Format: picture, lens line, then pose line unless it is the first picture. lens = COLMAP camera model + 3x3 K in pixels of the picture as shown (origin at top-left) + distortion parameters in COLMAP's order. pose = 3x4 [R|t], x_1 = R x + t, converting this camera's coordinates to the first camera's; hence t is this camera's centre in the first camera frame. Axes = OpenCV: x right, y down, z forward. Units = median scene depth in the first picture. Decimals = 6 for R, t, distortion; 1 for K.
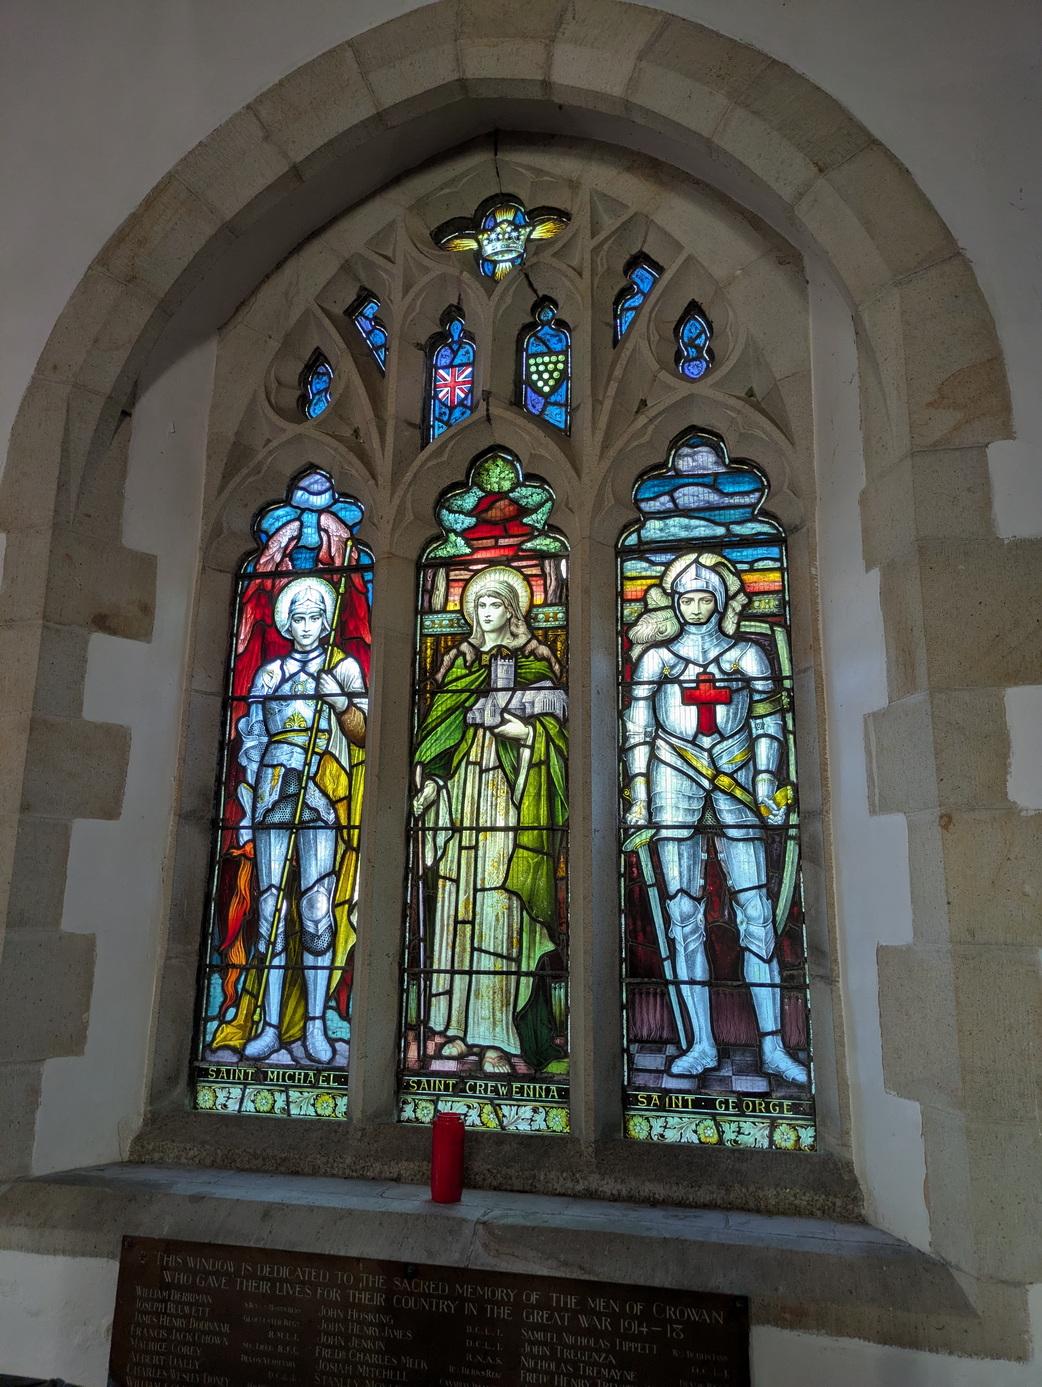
lens RADIAL K [[1060.1, 0, 519.6], [0, 1060.1, 685.7], [0, 0, 1]] dist [0.038310, -0.025825]
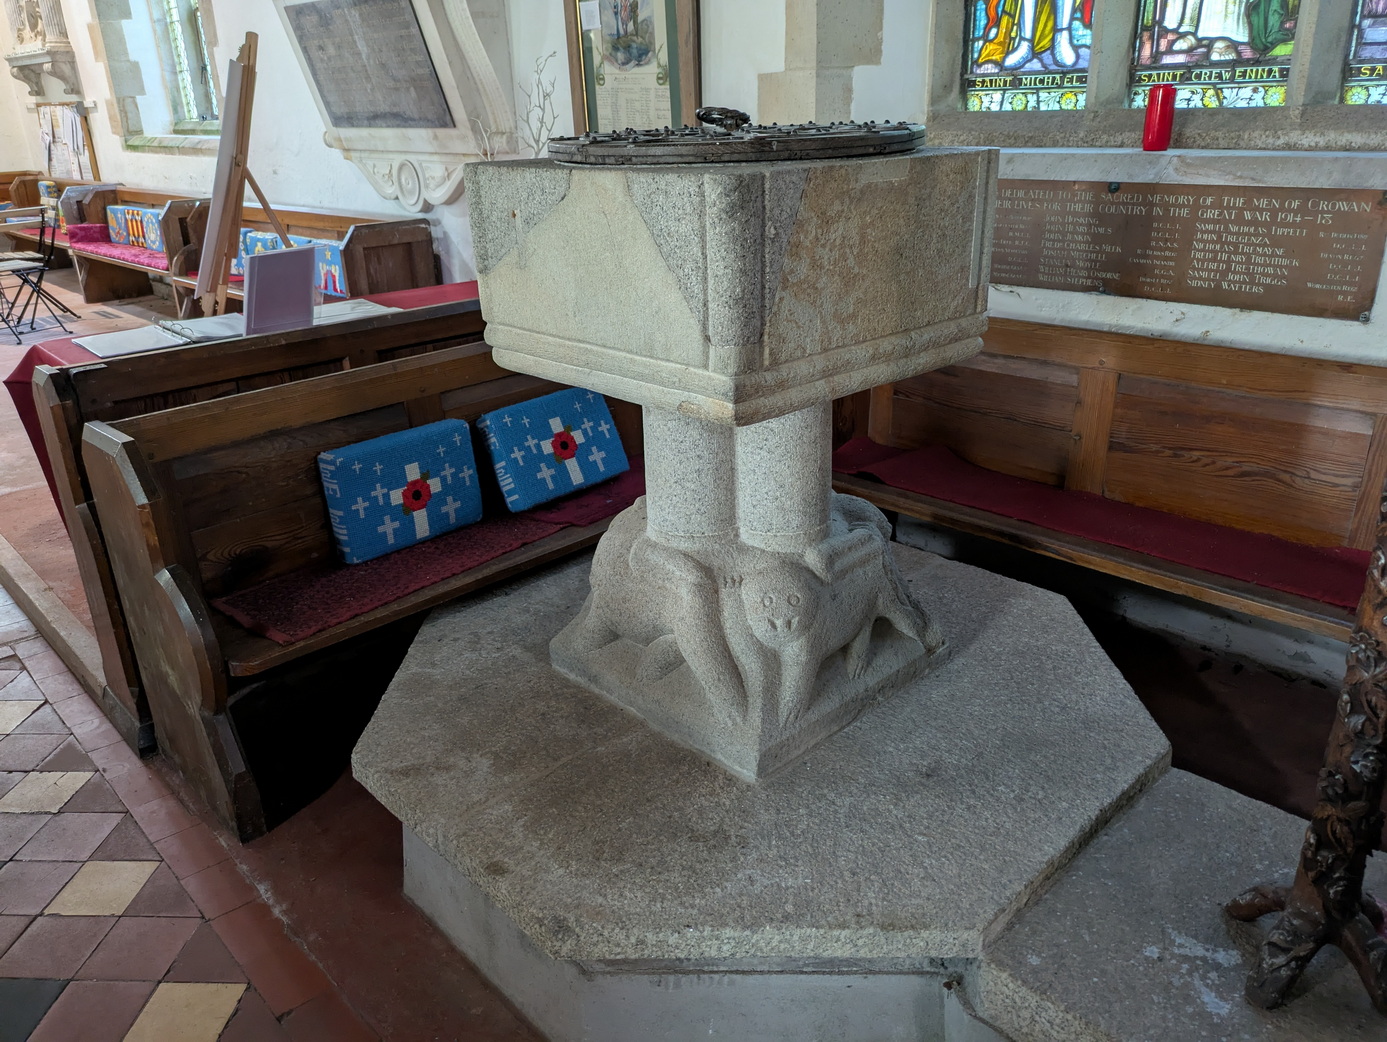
lens RADIAL K [[1060.1, 0, 699.3], [0, 1060.1, 513.3], [0, 0, 1]] dist [0.038310, -0.025825]
pose [[0.846547, 0.148014, -0.511322, 0.164731], [0.165366, 0.839914, 0.516912, 0.087718], [0.505977, -0.522146, 0.686550, -0.322761]]
